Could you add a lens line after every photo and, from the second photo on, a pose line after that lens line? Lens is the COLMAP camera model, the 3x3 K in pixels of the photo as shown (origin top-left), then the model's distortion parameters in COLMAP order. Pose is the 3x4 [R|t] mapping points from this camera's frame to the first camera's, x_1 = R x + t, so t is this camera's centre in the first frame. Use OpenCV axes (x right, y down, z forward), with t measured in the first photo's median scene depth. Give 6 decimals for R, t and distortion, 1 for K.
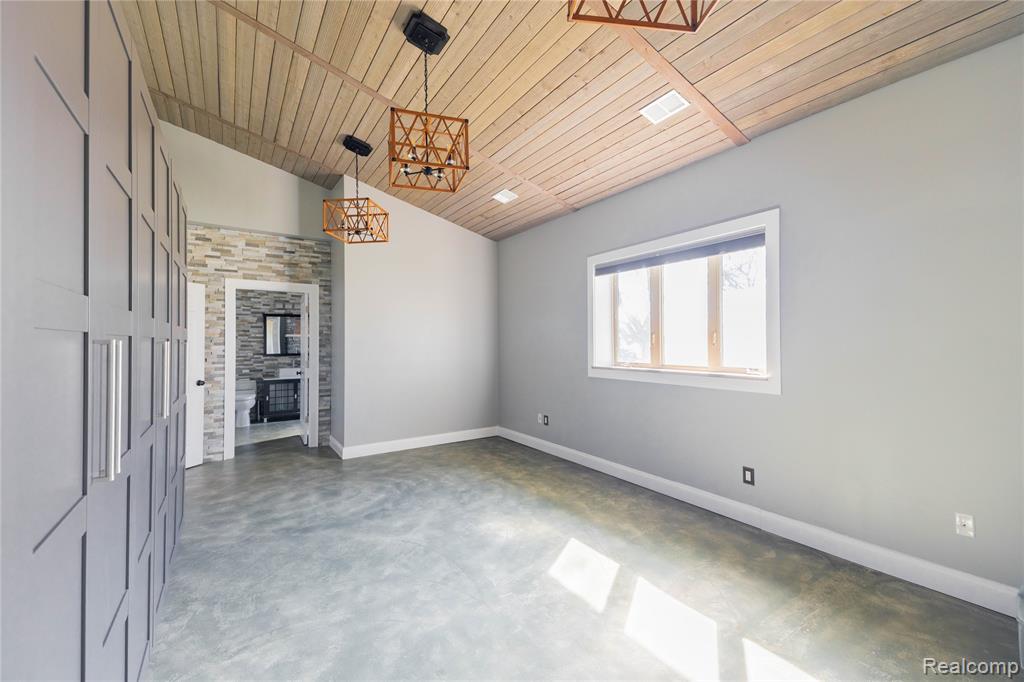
lens RADIAL K [[416.4, 0, 512.6], [0, 416.4, 338.7], [0, 0, 1]] dist [0.058561, -0.022136]
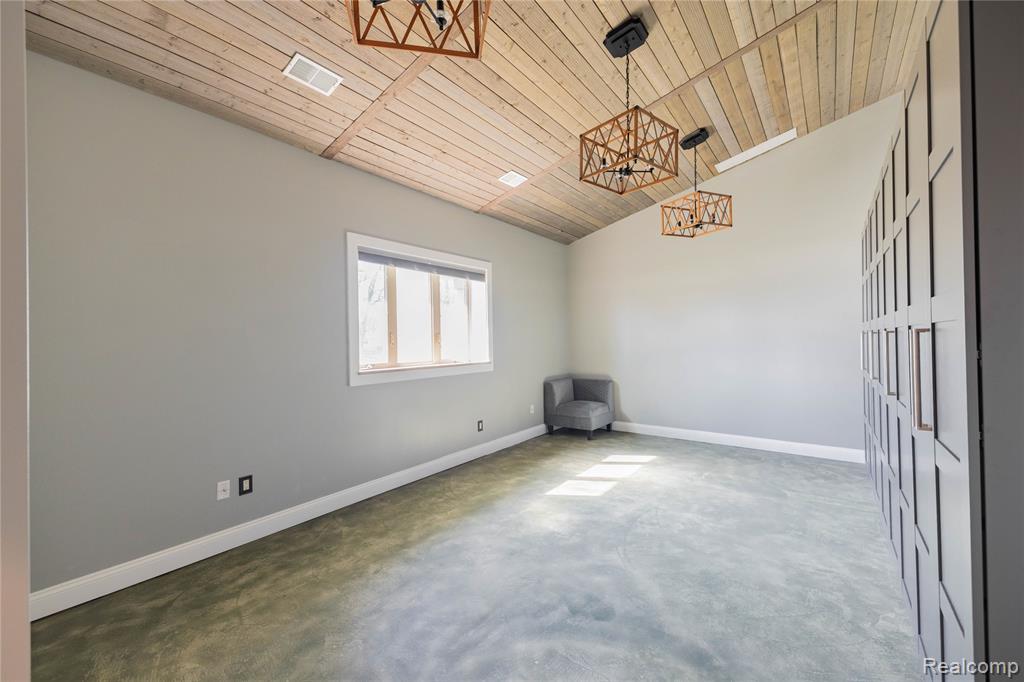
lens RADIAL K [[416.4, 0, 512.6], [0, 416.4, 338.7], [0, 0, 1]] dist [0.058561, -0.022136]
pose [[-0.338488, 0.011780, 0.940897, -0.939198], [0.009163, 0.999915, -0.009223, 0.017312], [-0.940926, 0.005499, -0.338567, 1.412189]]
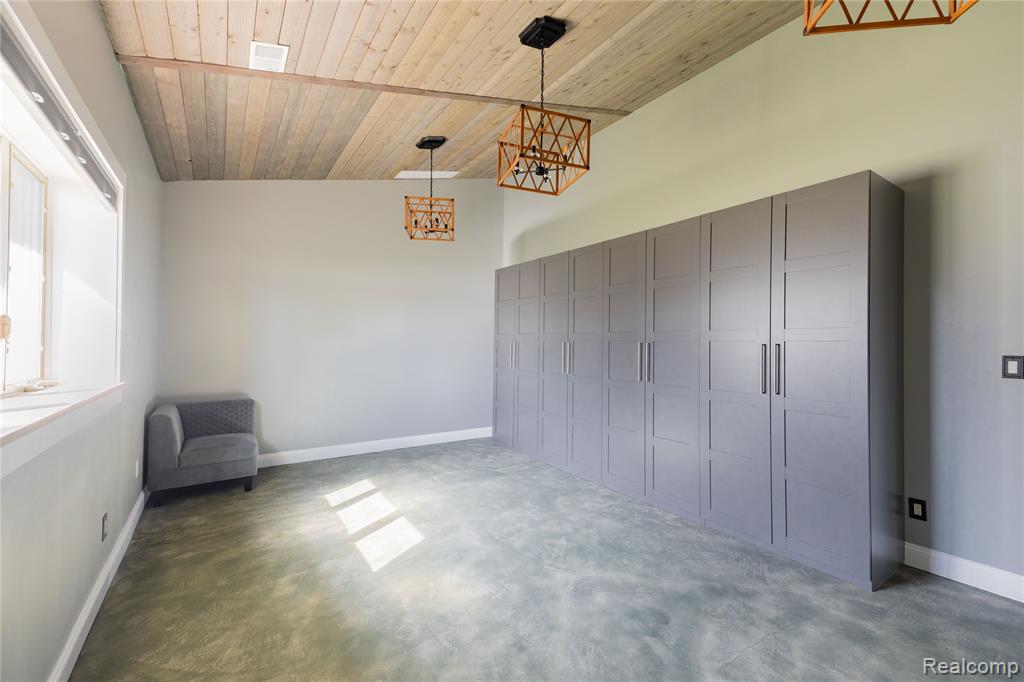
lens RADIAL K [[416.4, 0, 512.6], [0, 416.4, 338.7], [0, 0, 1]] dist [0.058561, -0.022136]
pose [[-0.999874, -0.010015, -0.012290, -0.110126], [-0.009744, 0.999713, -0.021902, 0.020029], [0.012506, -0.021780, -0.999685, 1.738080]]
